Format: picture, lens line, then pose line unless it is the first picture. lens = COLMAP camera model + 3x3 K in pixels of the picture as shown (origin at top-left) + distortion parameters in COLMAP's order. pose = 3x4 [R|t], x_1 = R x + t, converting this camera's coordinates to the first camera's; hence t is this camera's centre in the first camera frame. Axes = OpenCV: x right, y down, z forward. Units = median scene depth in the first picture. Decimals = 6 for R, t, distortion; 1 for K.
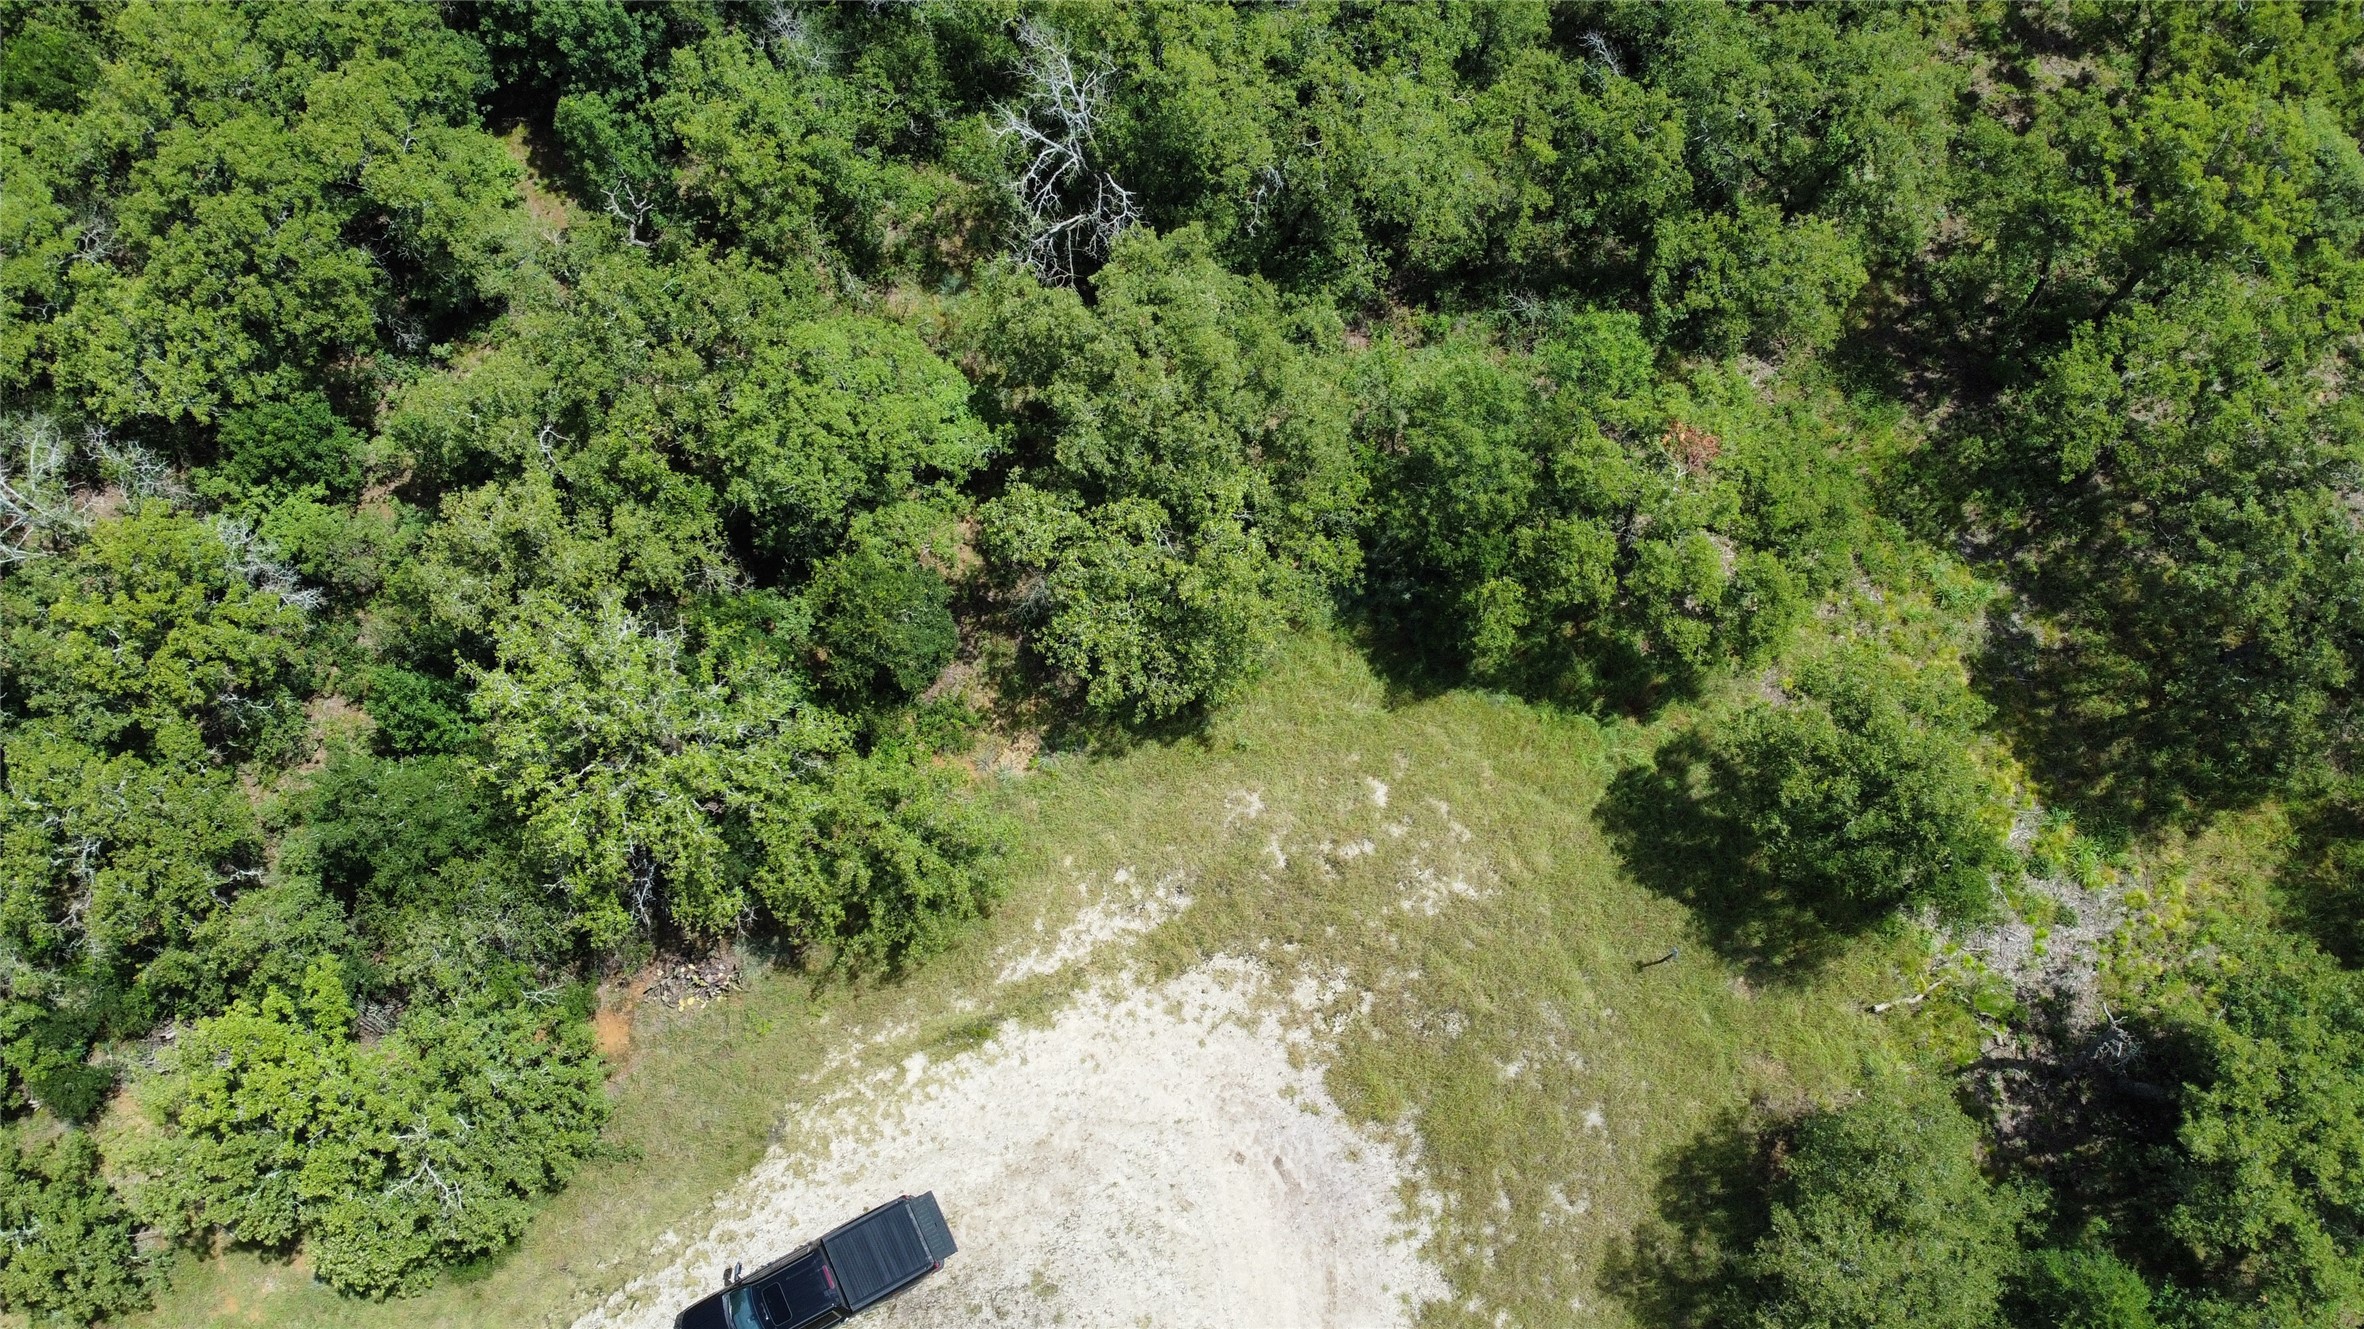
lens RADIAL K [[1794.1, 0, 1175.7], [0, 1794.1, 668.5], [0, 0, 1]] dist [0.008844, -0.012274]
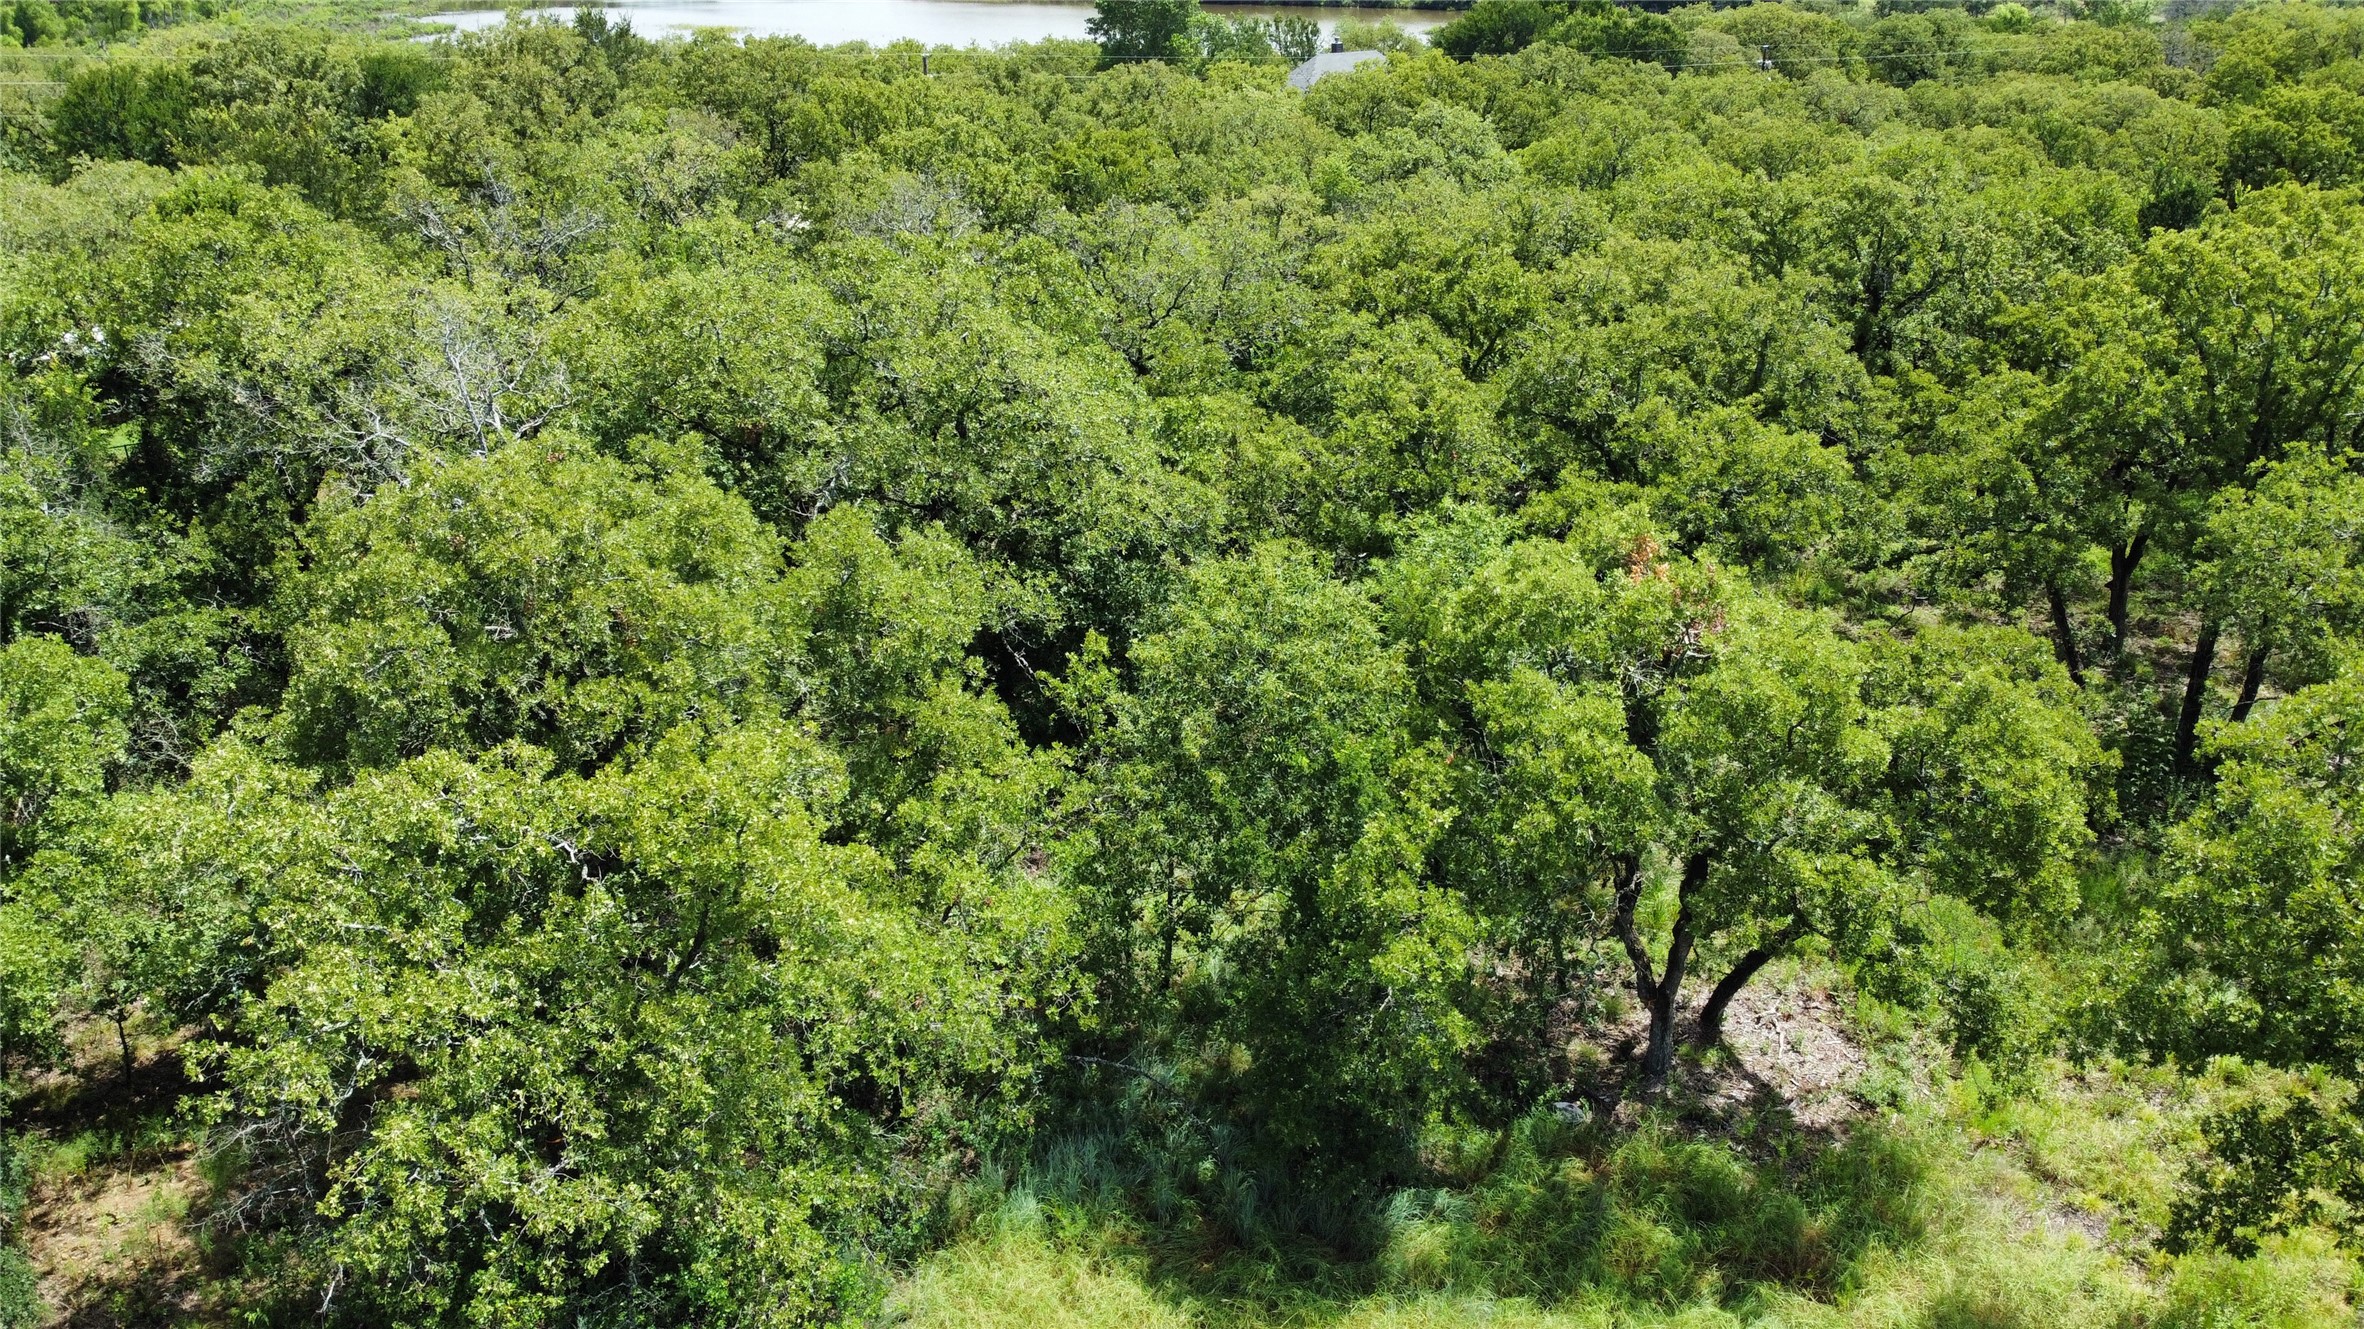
lens RADIAL K [[1794.1, 0, 1175.6], [0, 1794.1, 663.9], [0, 0, 1]] dist [0.008844, -0.012274]
pose [[0.981136, -0.057434, 0.184593, 0.049079], [0.178795, 0.632720, -0.753457, 0.224189], [-0.073521, 0.772248, 0.631053, 0.658527]]
